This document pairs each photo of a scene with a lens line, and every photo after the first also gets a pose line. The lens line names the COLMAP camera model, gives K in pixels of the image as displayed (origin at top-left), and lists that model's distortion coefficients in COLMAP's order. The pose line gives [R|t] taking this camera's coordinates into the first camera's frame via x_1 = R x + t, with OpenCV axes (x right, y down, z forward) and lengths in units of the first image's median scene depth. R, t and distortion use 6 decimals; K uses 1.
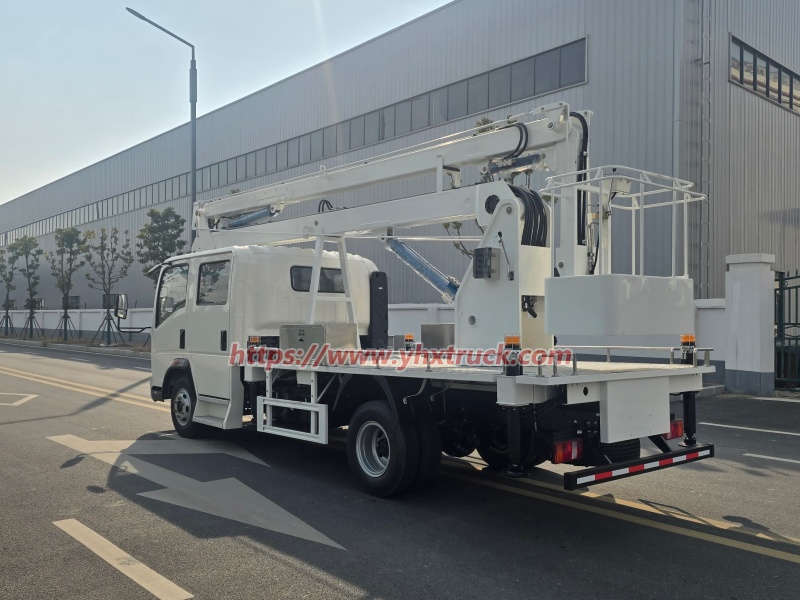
lens RADIAL K [[700.6, 0, 409.4], [0, 700.6, 307.5], [0, 0, 1]] dist [0.122271, -0.144567]
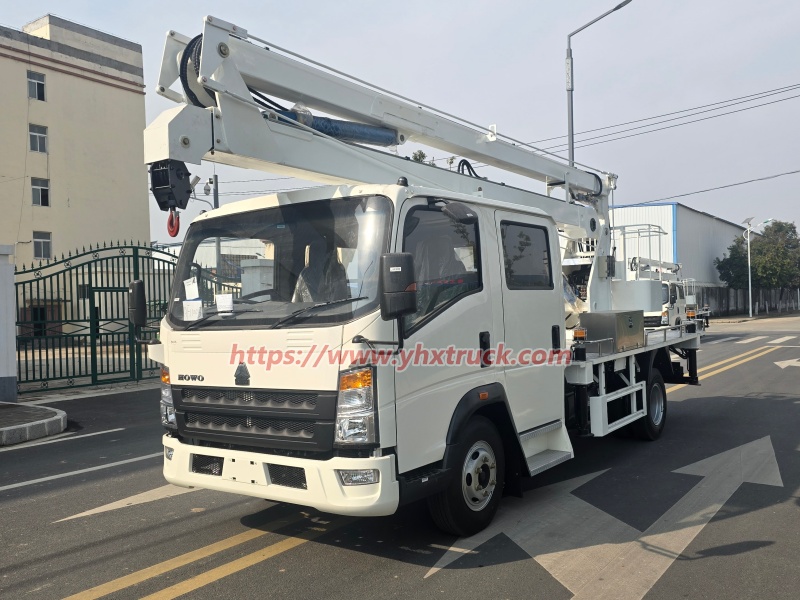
lens RADIAL K [[700.6, 0, 409.4], [0, 700.6, 307.5], [0, 0, 1]] dist [0.122271, -0.144567]
pose [[-0.218827, -0.000415, 0.975764, -1.021238], [0.010346, 0.999943, 0.002745, 0.011234], [-0.975709, 0.010696, -0.218810, 1.428086]]
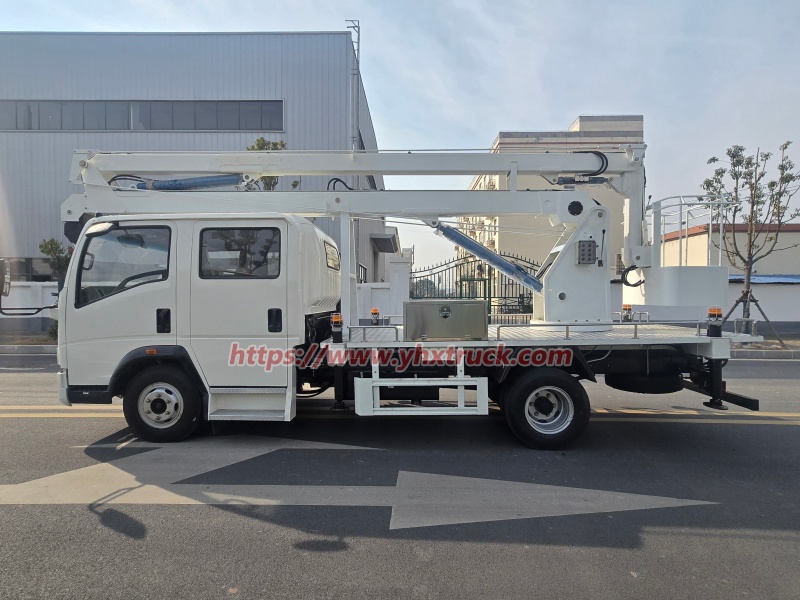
lens RADIAL K [[425.3, 0, 398.7], [0, 425.3, 301.4], [0, 0, 1]] dist [0.003689, 0.011401]
pose [[0.690949, -0.013375, 0.722780, -0.588889], [-0.010800, 0.999526, 0.028821, 0.007307], [-0.722823, -0.027720, 0.690477, 0.582212]]
